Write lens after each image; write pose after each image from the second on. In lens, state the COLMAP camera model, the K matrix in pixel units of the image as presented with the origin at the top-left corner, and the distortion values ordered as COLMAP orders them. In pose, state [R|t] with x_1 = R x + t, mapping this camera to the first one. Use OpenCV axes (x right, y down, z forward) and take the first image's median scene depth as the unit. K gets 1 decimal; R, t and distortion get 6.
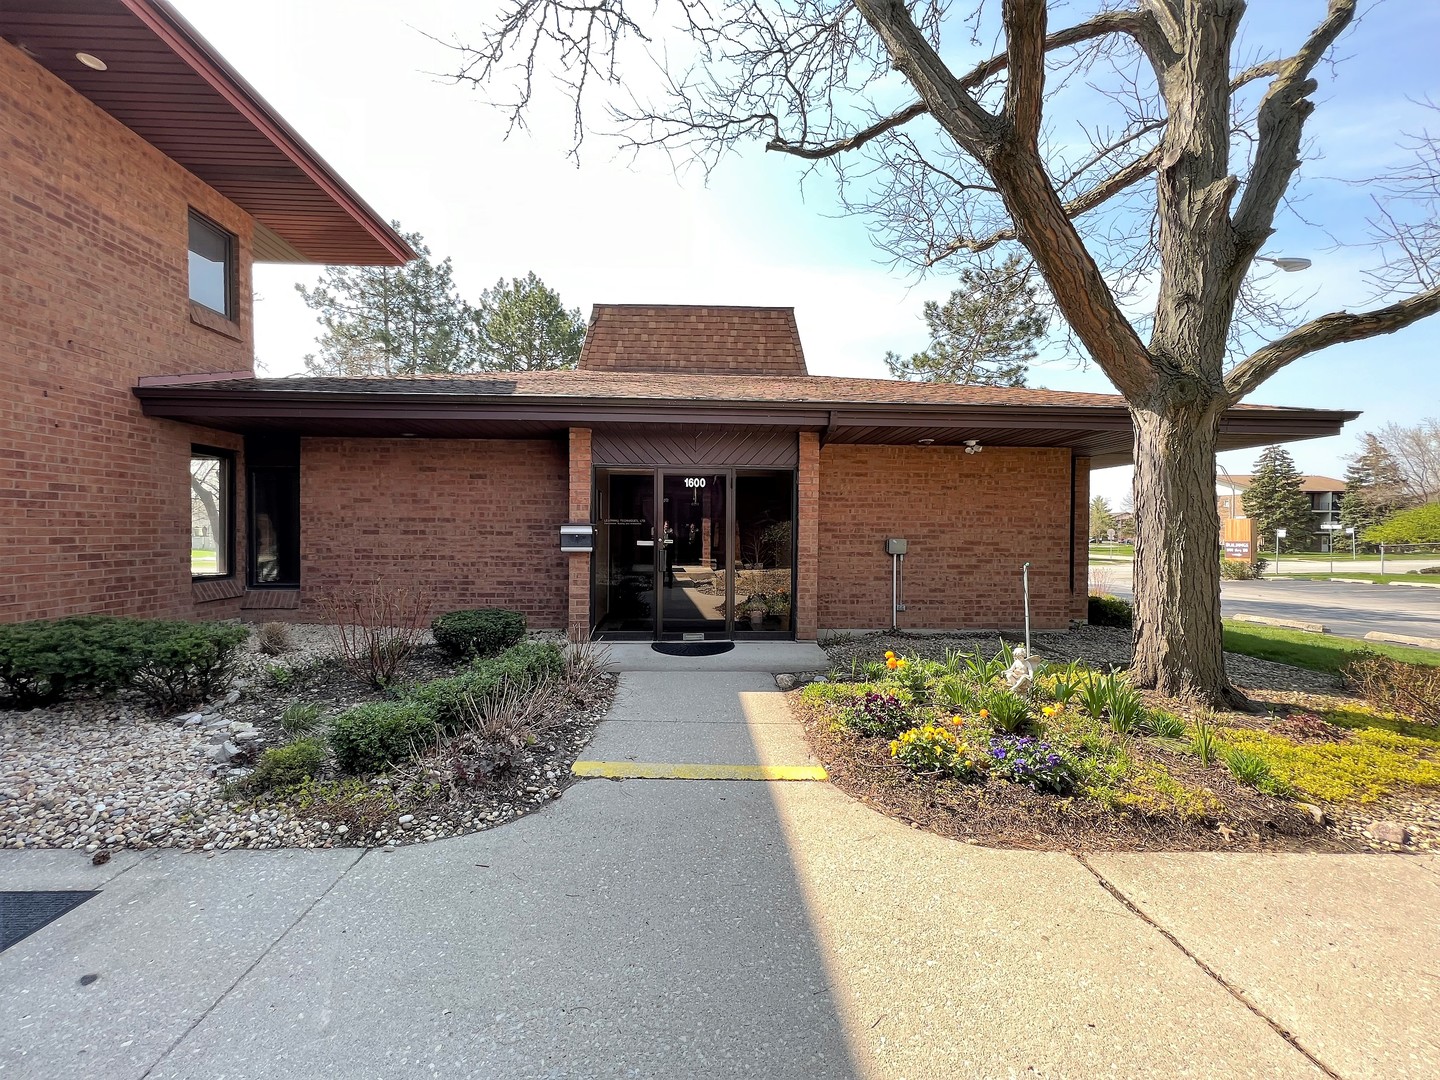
lens RADIAL K [[574.6, 0, 715.4], [0, 574.6, 537.4], [0, 0, 1]] dist [-0.000437, 0.000141]
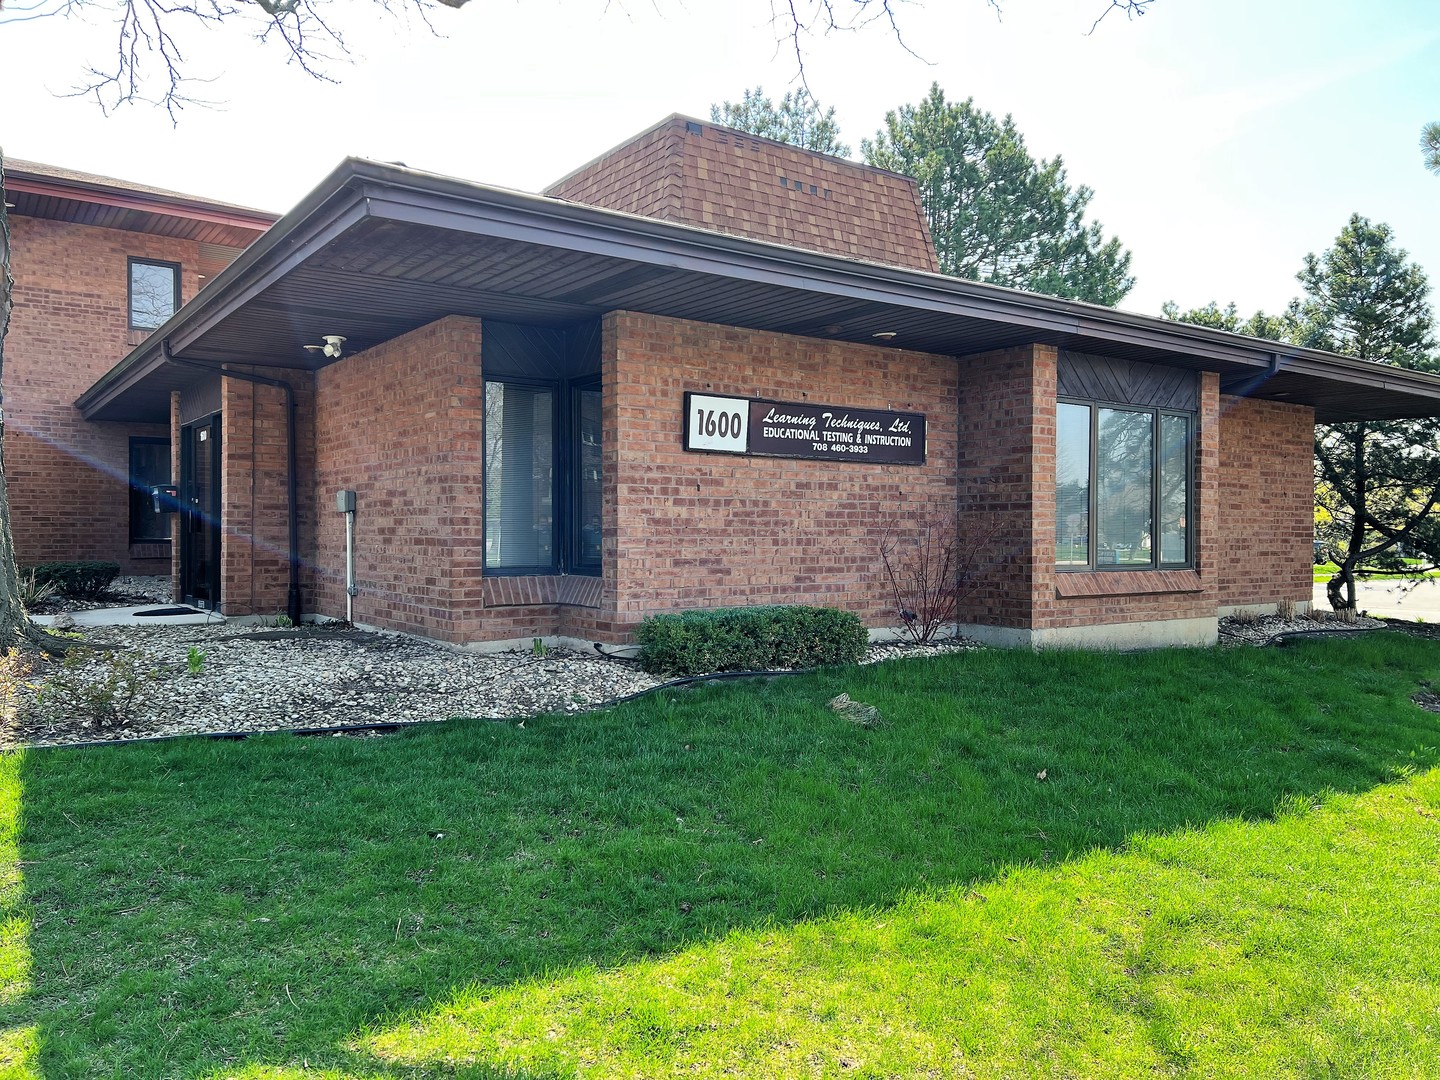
lens RADIAL K [[1079.6, 0, 720.0], [0, 1079.6, 540.0], [0, 0, 1]] dist [0.062205, -0.070803]
pose [[0.550639, -0.000223, -0.834744, 2.264462], [-0.007669, 0.999956, -0.005326, 0.089230], [0.834708, 0.009335, 0.550613, 0.888500]]
